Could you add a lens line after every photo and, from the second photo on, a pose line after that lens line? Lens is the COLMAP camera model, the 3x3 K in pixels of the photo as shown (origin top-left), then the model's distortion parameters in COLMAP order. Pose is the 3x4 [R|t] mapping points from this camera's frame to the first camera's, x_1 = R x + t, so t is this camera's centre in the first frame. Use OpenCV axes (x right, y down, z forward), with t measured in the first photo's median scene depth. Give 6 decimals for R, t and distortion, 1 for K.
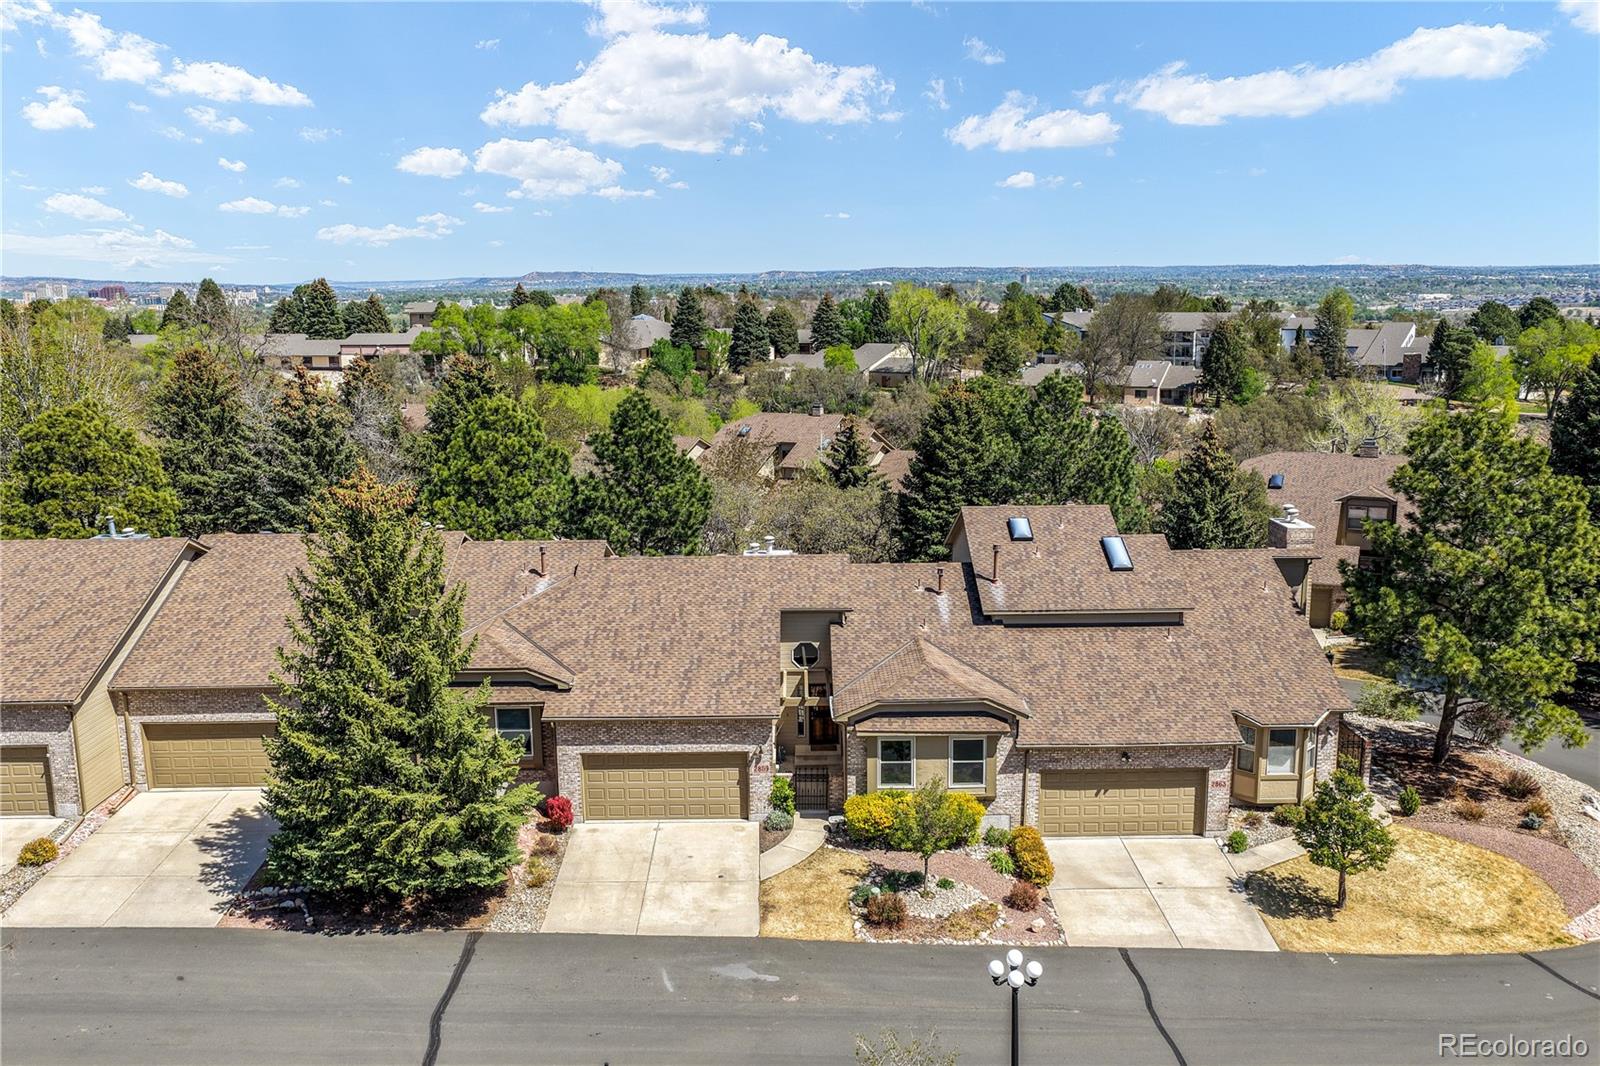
lens RADIAL K [[1326.4, 0, 800.0], [0, 1326.4, 533.0], [0, 0, 1]] dist [-0.004223, 0.018389]
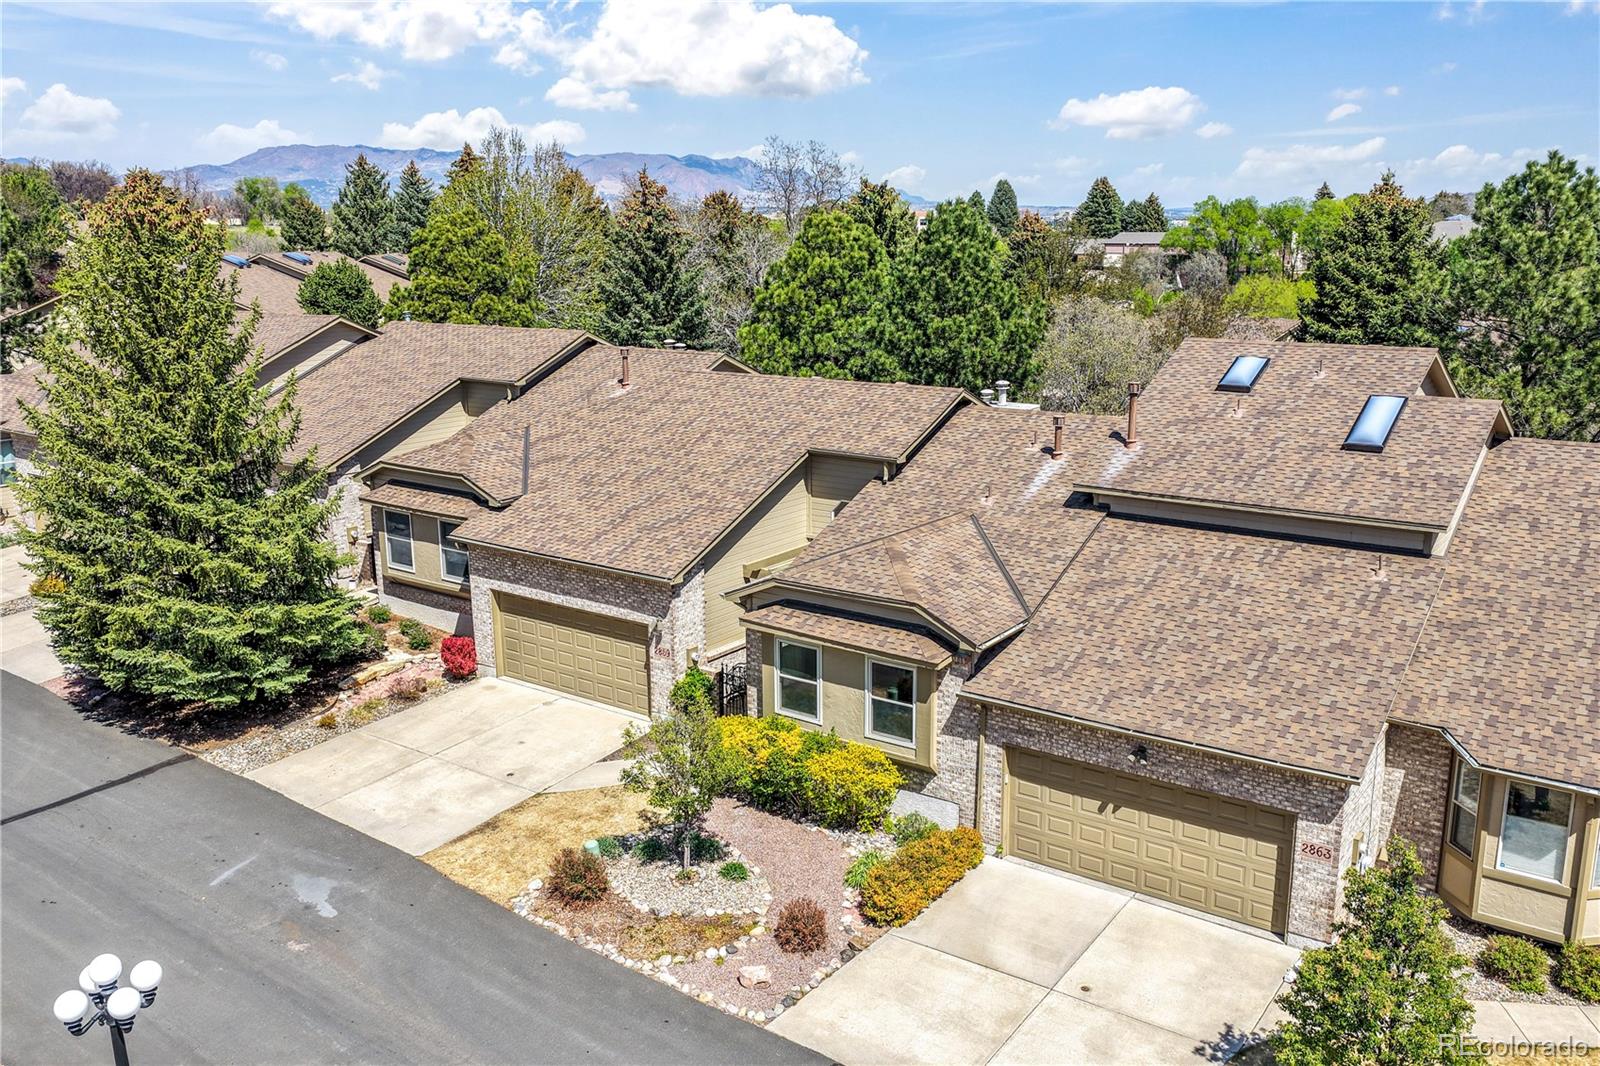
lens RADIAL K [[1326.4, 0, 800.0], [0, 1326.4, 533.0], [0, 0, 1]] dist [-0.004223, 0.018389]
pose [[0.804342, 0.138407, -0.577822, 0.434572], [-0.106625, 0.990327, 0.088791, 0.043876], [0.584522, -0.009808, 0.811319, 0.470321]]
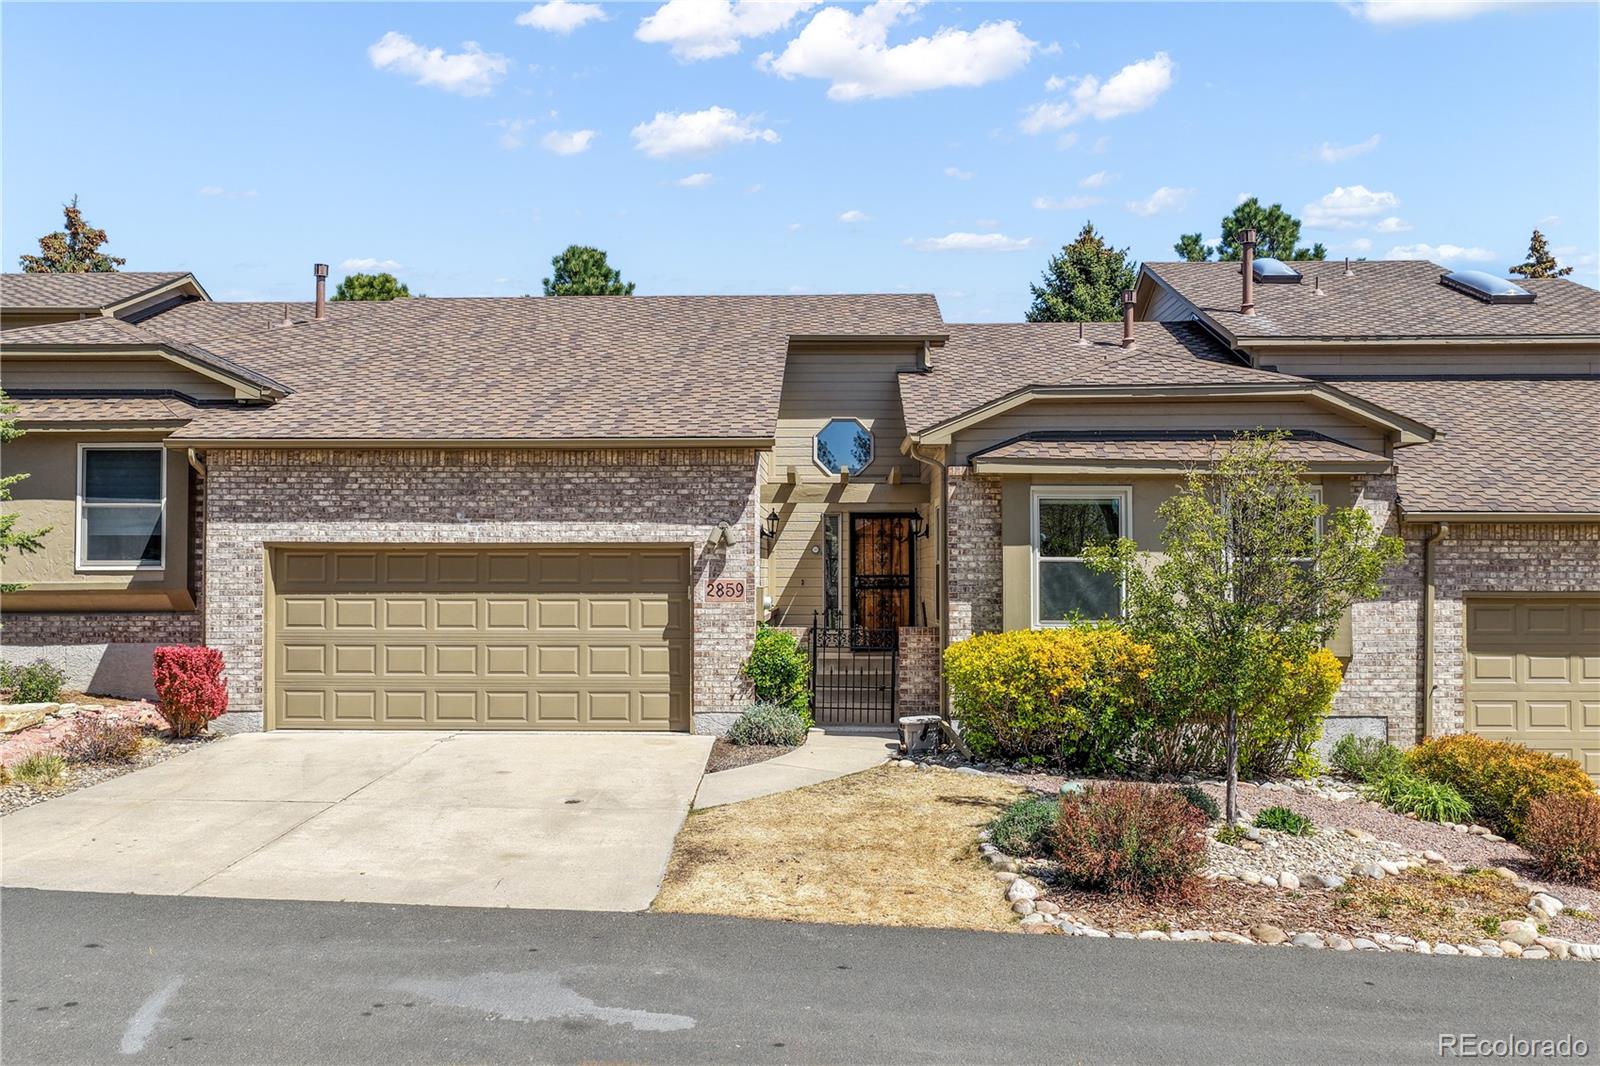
lens RADIAL K [[1326.4, 0, 800.0], [0, 1326.4, 533.0], [0, 0, 1]] dist [-0.004223, 0.018389]
pose [[0.999346, 0.009340, -0.034924, 0.006108], [-0.016337, 0.978452, -0.205828, 0.242200], [0.032249, 0.206264, 0.977965, 0.623002]]
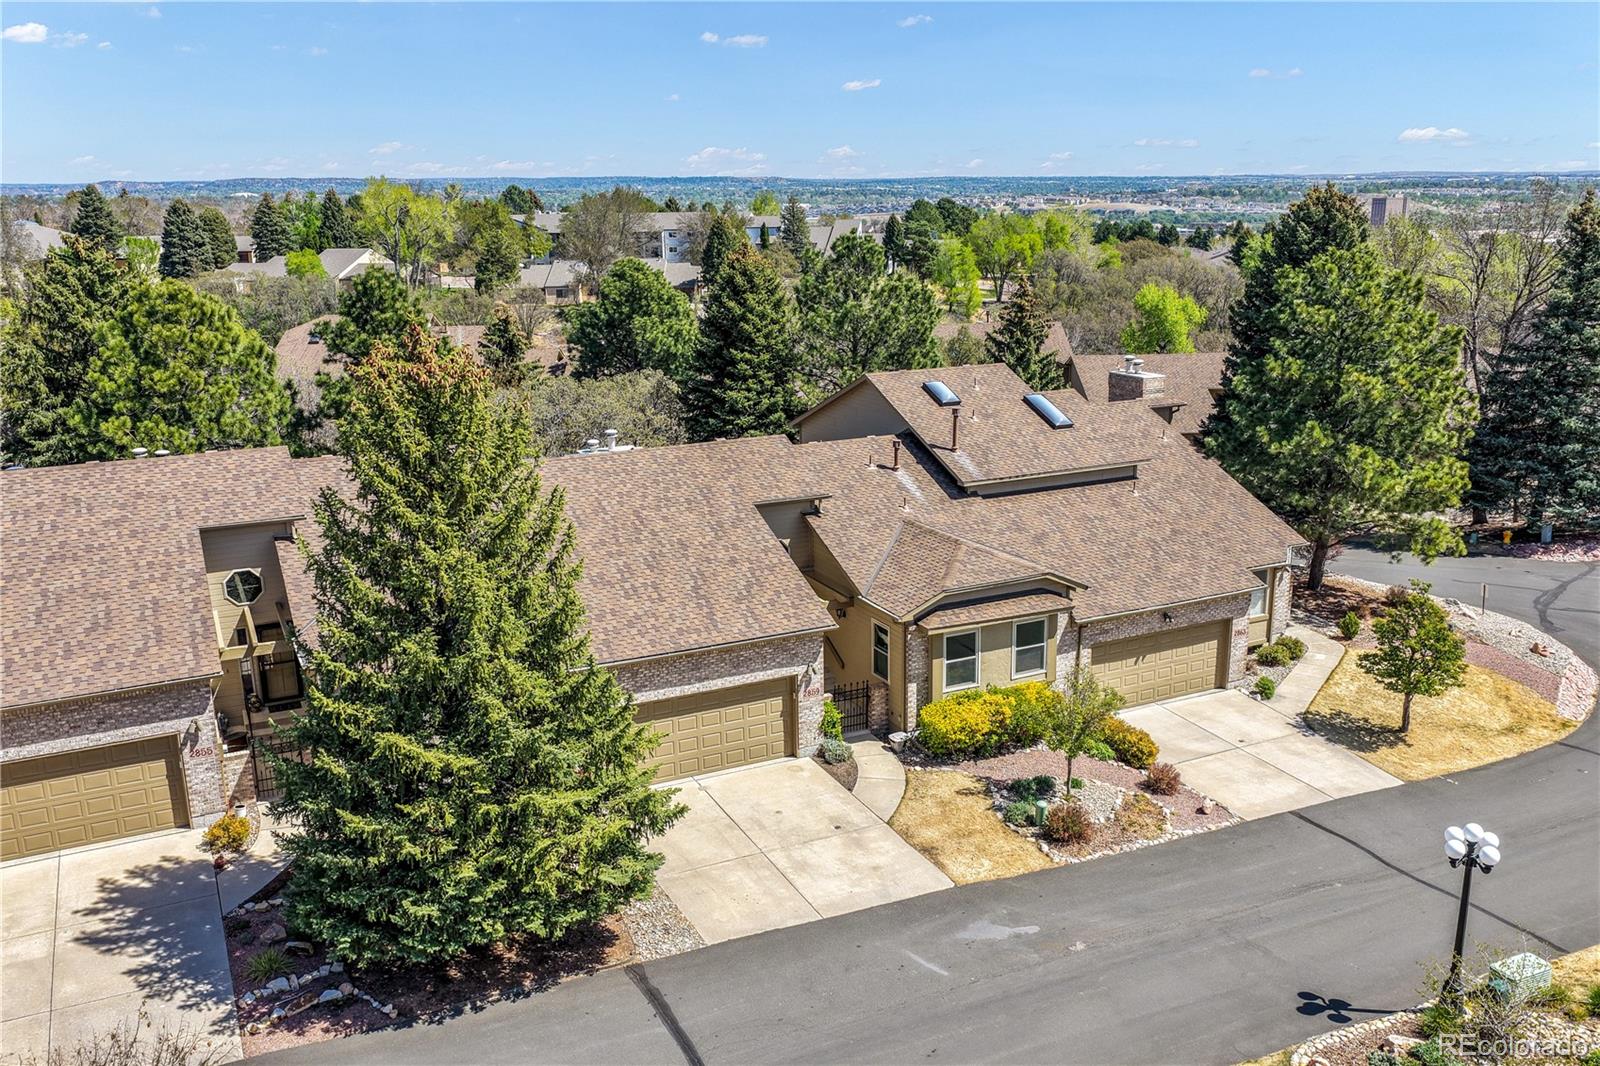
lens RADIAL K [[1326.4, 0, 800.0], [0, 1326.4, 533.0], [0, 0, 1]] dist [-0.004223, 0.018389]
pose [[0.900896, -0.109046, 0.420114, -0.372247], [0.082358, 0.993288, 0.081213, 0.012272], [-0.426150, -0.038565, 0.903830, 0.265812]]
